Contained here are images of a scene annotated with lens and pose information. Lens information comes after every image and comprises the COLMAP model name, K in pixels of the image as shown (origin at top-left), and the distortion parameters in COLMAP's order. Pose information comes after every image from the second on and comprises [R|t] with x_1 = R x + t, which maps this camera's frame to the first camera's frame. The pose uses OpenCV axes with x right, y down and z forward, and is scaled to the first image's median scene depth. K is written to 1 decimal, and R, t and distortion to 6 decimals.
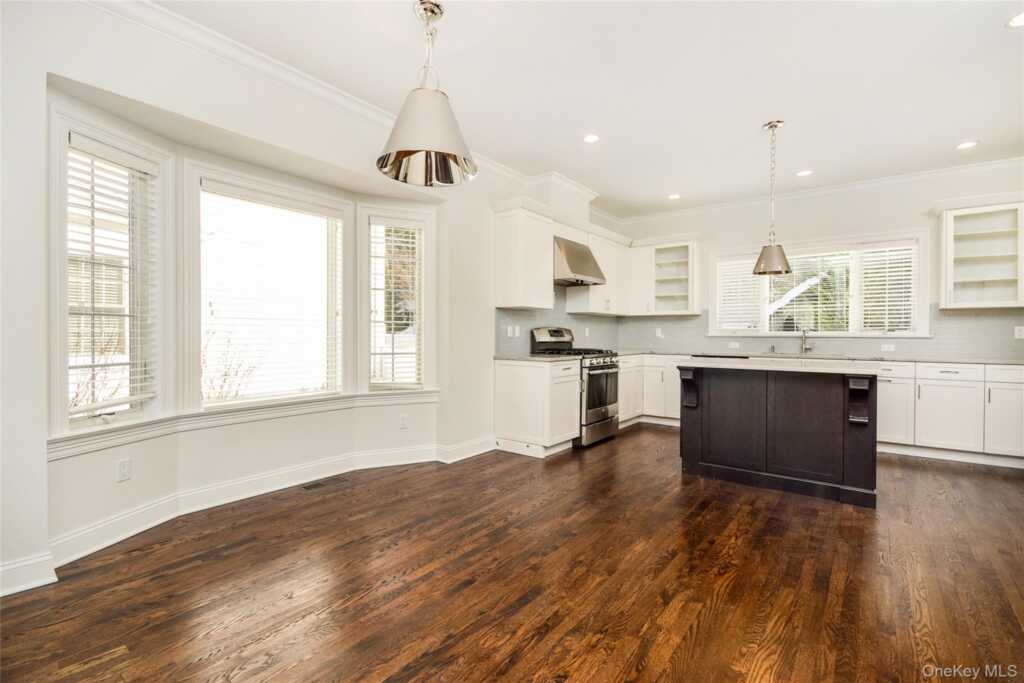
lens RADIAL K [[458.7, 0, 515.1], [0, 458.7, 340.3], [0, 0, 1]] dist [0.005344, 0.000061]
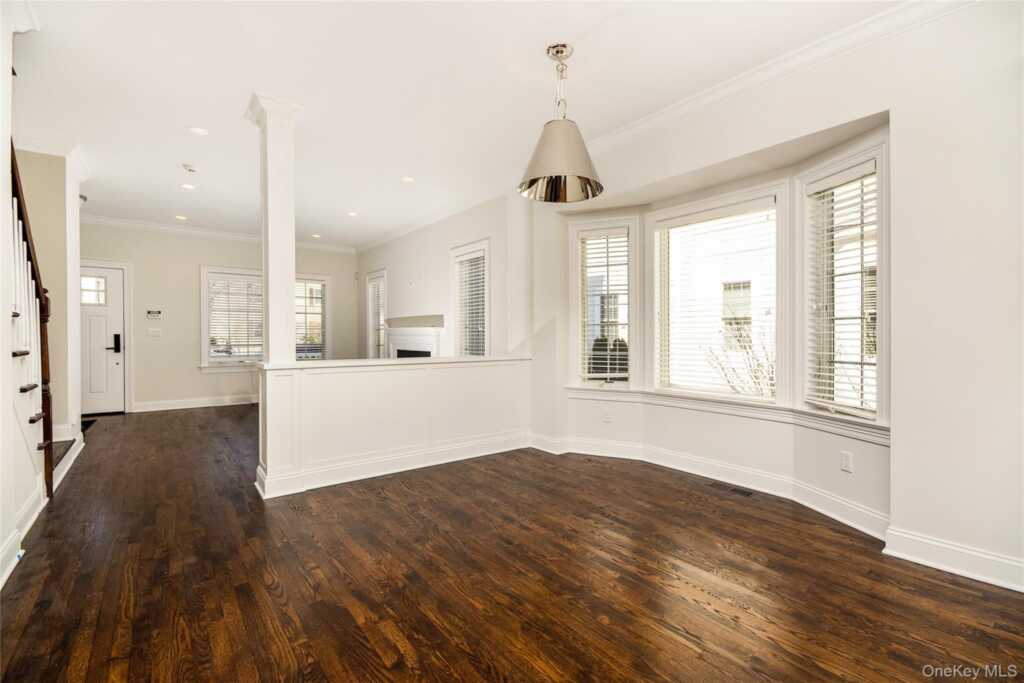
lens RADIAL K [[458.7, 0, 515.0], [0, 458.7, 338.6], [0, 0, 1]] dist [0.005344, 0.000061]
pose [[-0.249162, 0.000739, -0.968462, 0.947466], [-0.013293, 0.999903, 0.004183, -0.006866], [0.968371, 0.013916, -0.249128, 1.177153]]
